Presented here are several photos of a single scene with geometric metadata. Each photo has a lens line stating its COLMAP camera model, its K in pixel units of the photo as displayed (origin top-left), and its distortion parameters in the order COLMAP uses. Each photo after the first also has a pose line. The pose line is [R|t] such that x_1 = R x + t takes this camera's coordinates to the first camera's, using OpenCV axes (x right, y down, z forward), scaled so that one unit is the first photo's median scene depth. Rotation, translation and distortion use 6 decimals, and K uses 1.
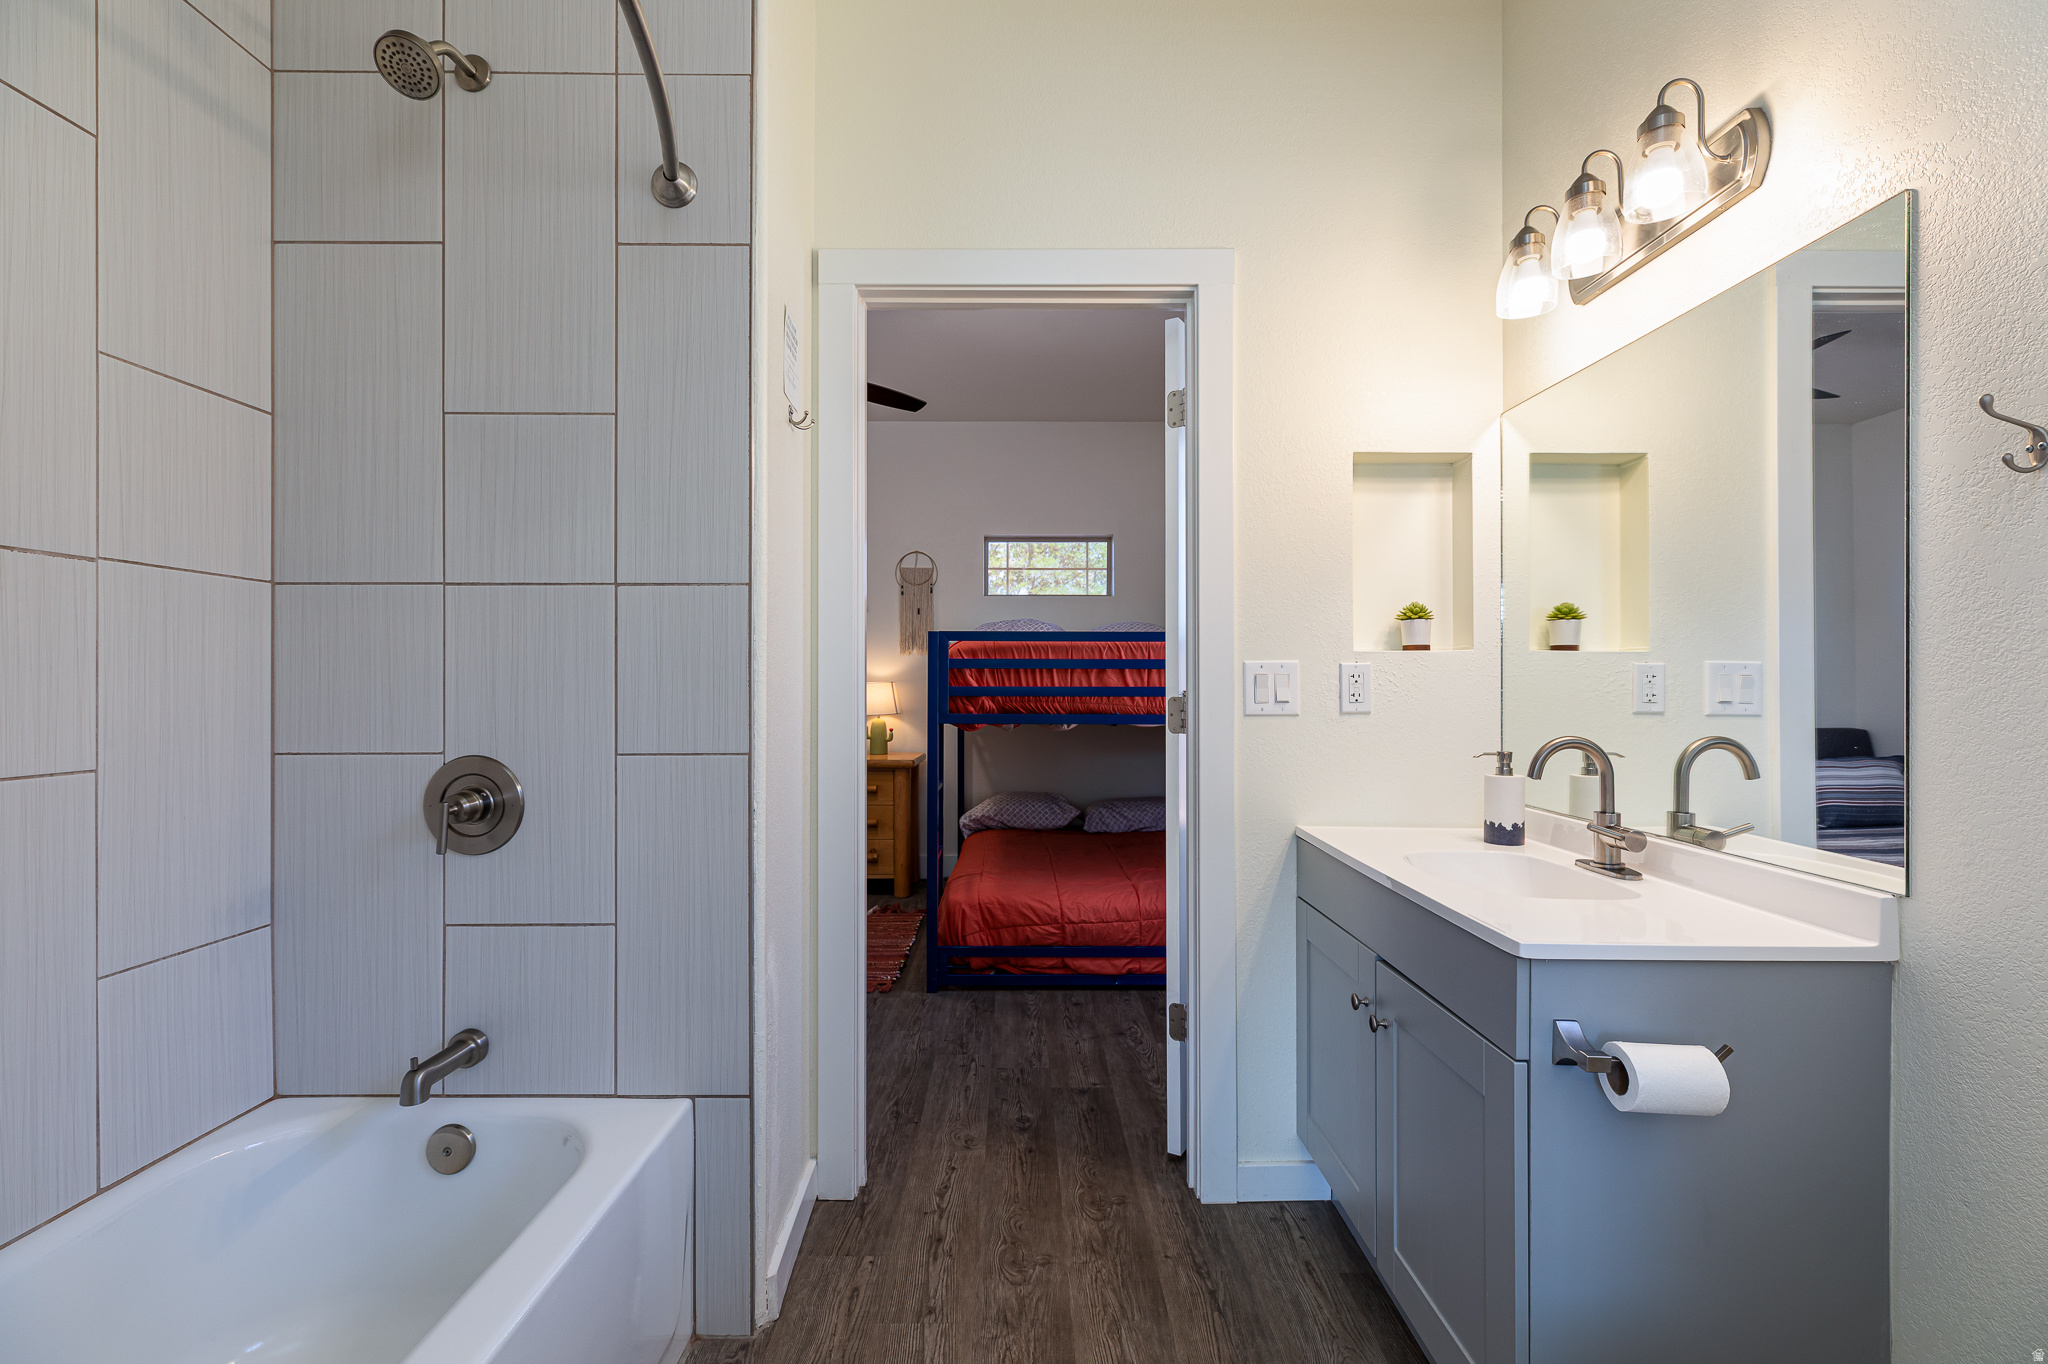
lens RADIAL K [[928.4, 0, 1018.0], [0, 928.4, 681.6], [0, 0, 1]] dist [-0.000351, -0.000247]
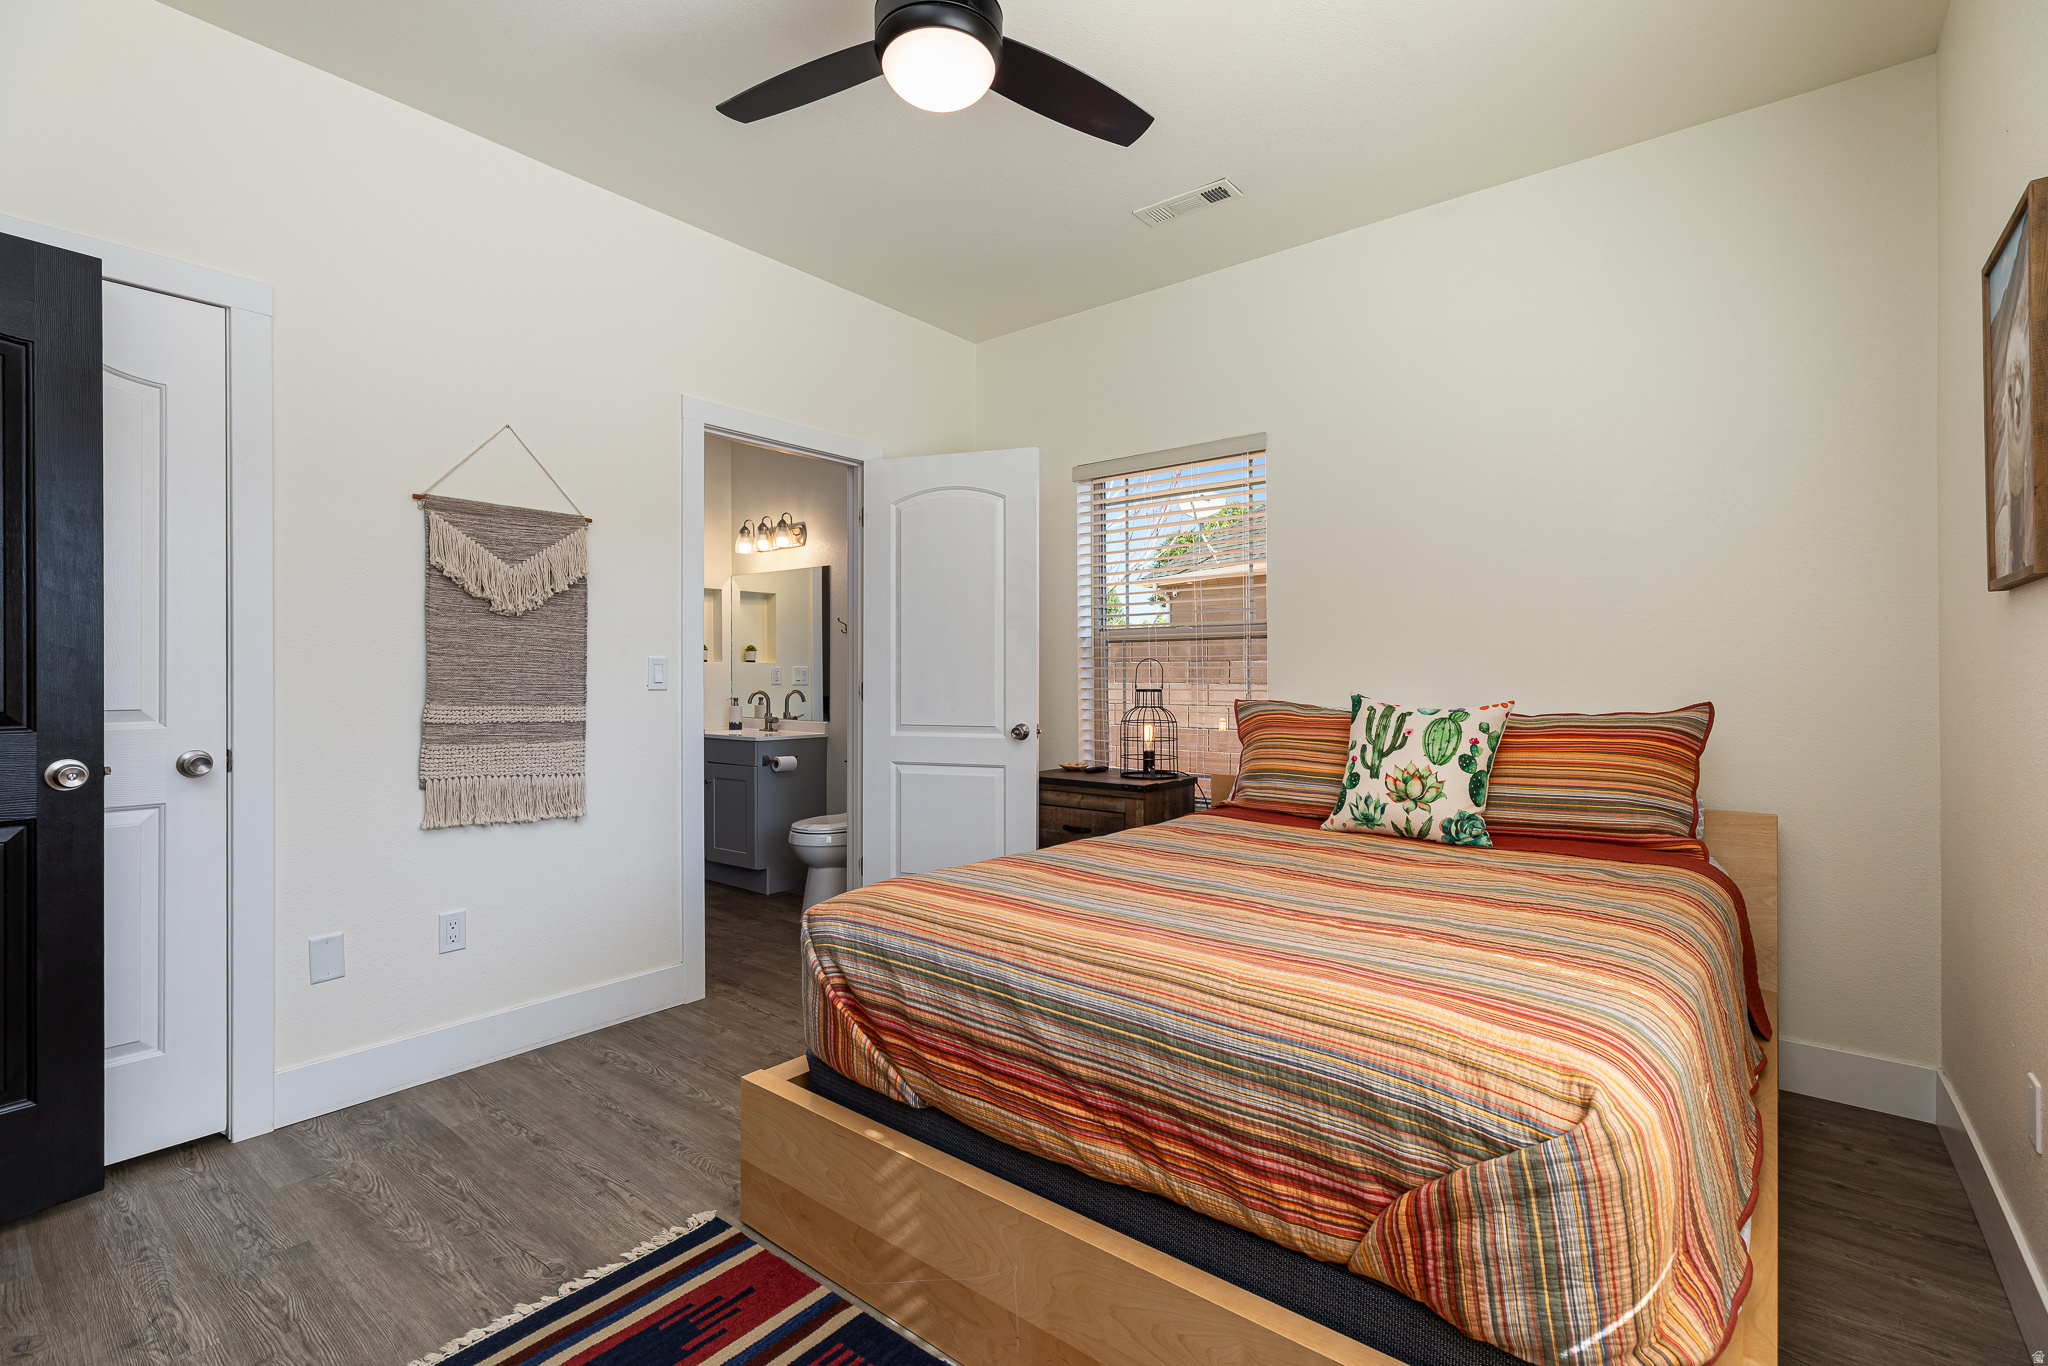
lens RADIAL K [[928.4, 0, 1021.8], [0, 928.4, 675.6], [0, 0, 1]] dist [-0.000351, -0.000247]
pose [[0.637154, 0.000256, 0.770737, -1.326018], [-0.001907, 0.999997, 0.001244, 0.001700], [-0.770734, -0.002263, 0.637153, -1.787466]]
